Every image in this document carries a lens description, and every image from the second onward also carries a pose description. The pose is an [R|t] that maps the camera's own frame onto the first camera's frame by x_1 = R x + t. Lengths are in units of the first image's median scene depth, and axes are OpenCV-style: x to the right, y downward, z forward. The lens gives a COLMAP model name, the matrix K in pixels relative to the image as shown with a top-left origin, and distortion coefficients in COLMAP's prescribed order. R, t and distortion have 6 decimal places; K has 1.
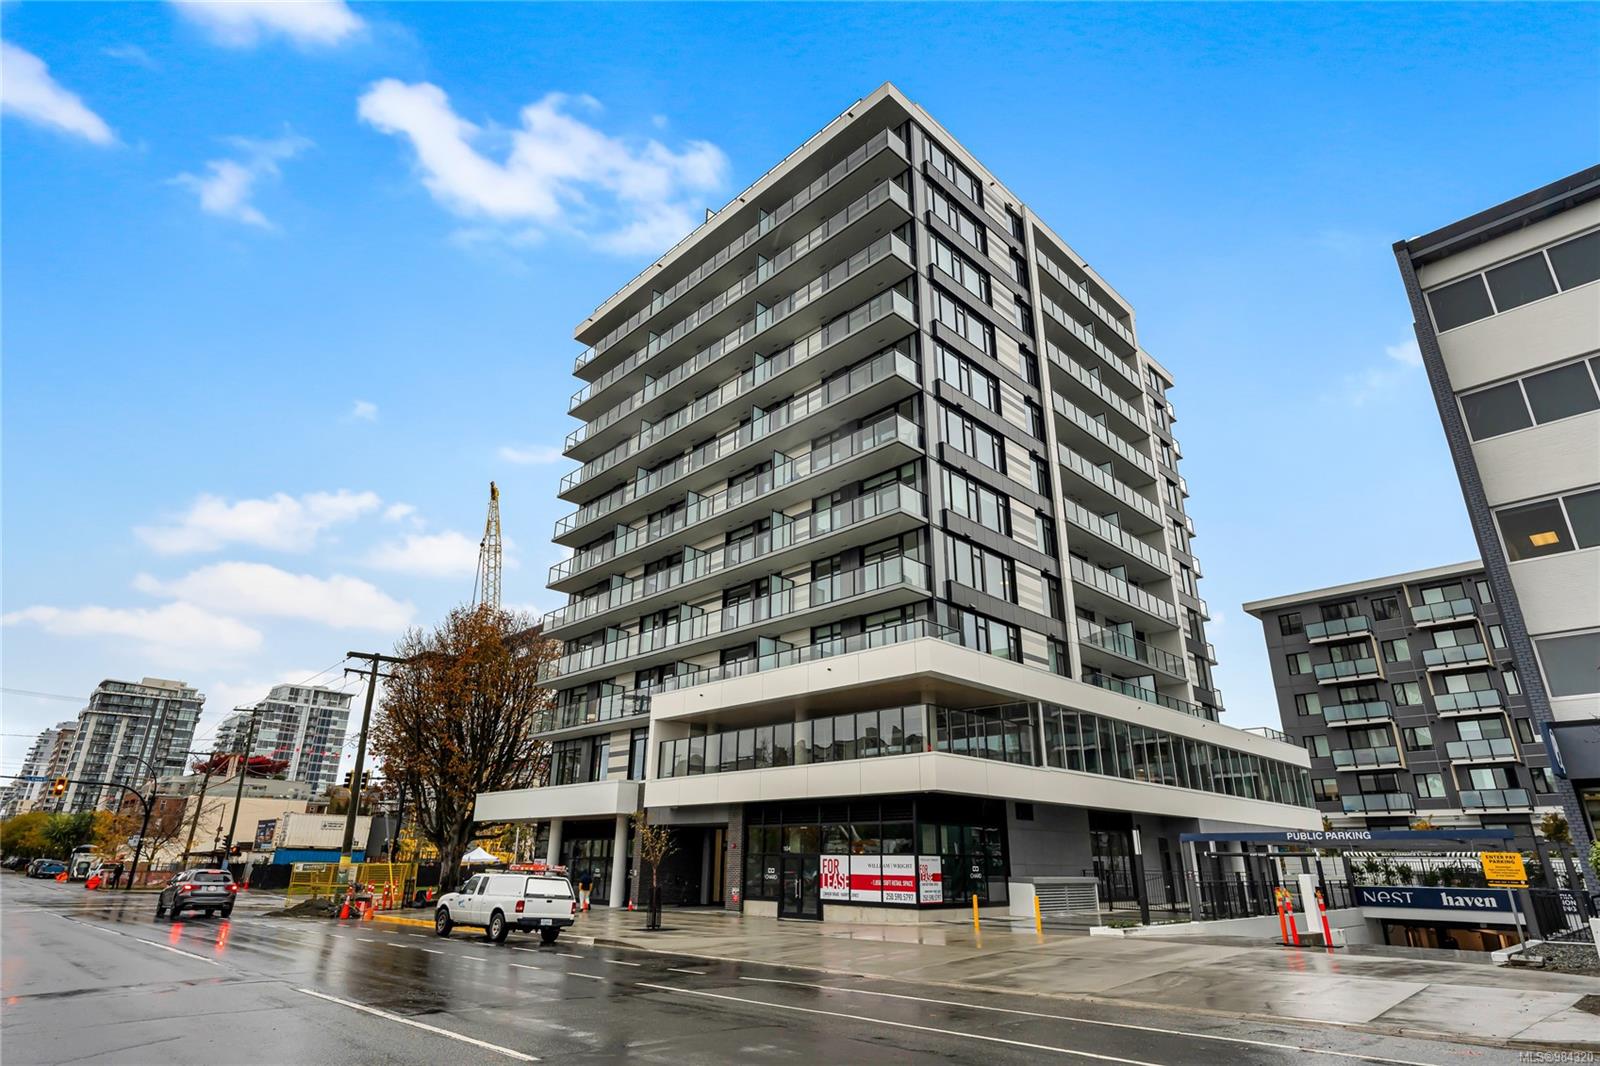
lens RADIAL K [[833.9, 0, 815.7], [0, 833.9, 557.8], [0, 0, 1]] dist [0.001490, -0.000594]
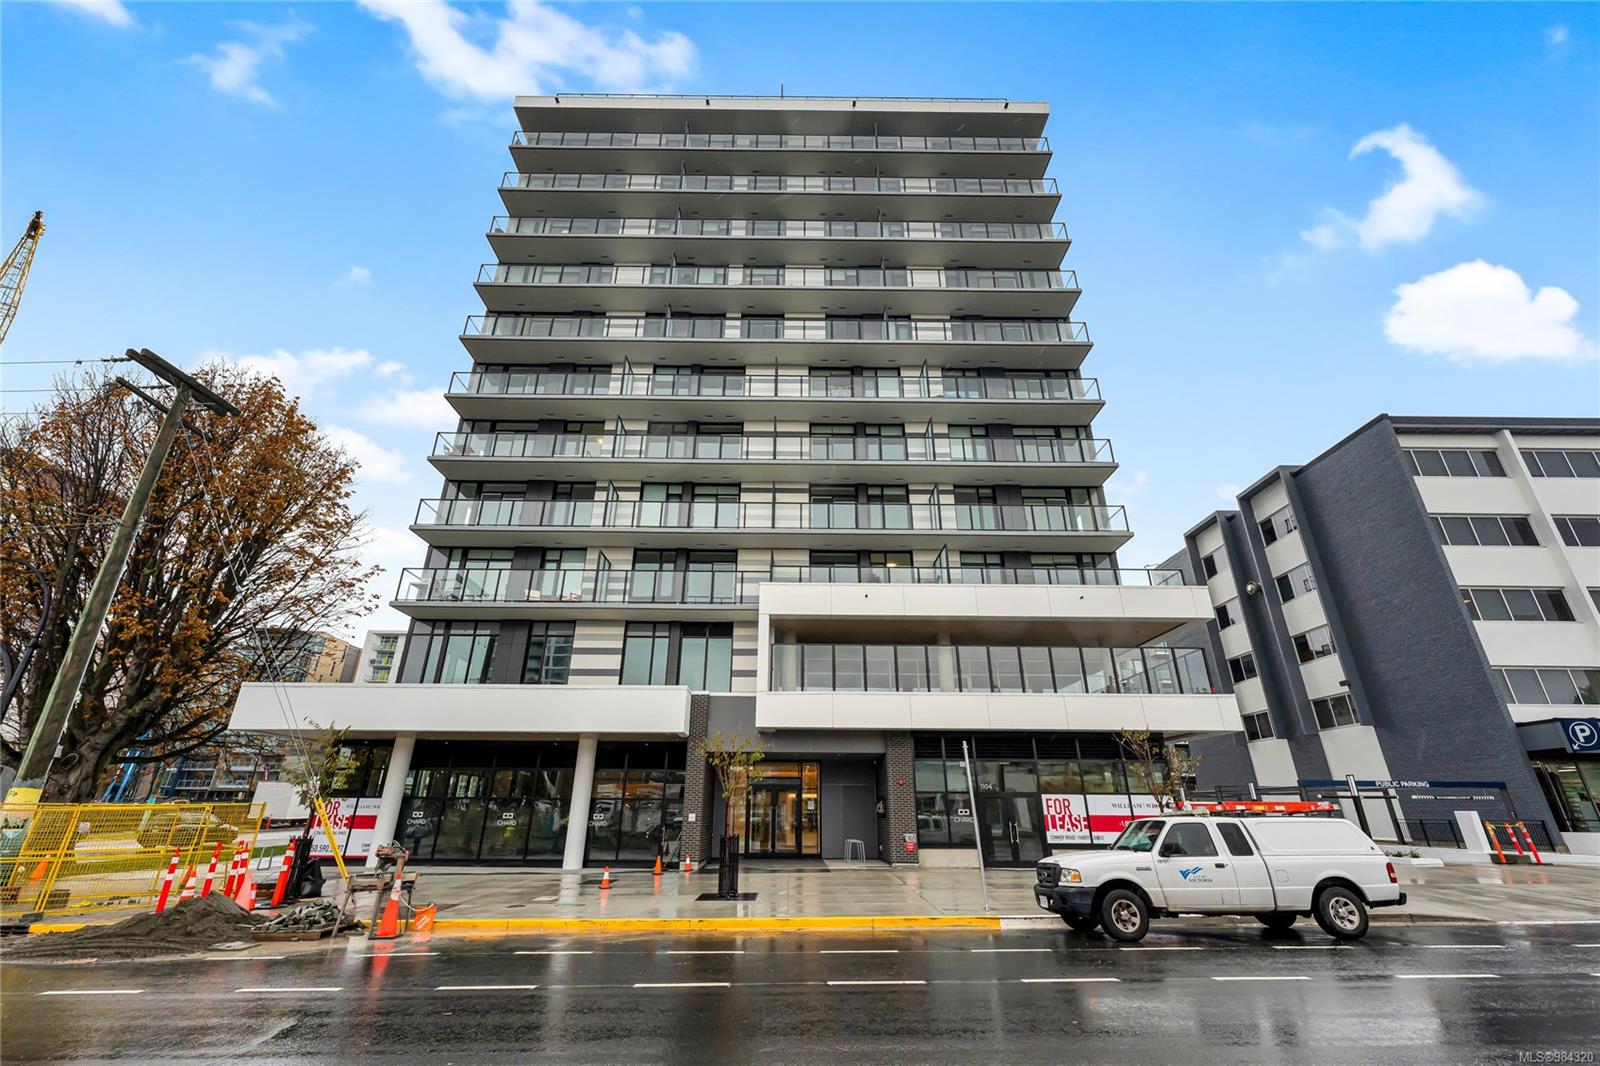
lens RADIAL K [[645.0, 0, 800.0], [0, 645.0, 533.0], [0, 0, 1]] dist [0.000934, -0.000252]
pose [[0.712045, 0.262874, 0.651068, -0.561407], [-0.240244, 0.962516, -0.125879, 0.181916], [-0.659754, -0.066783, 0.748508, 0.517735]]
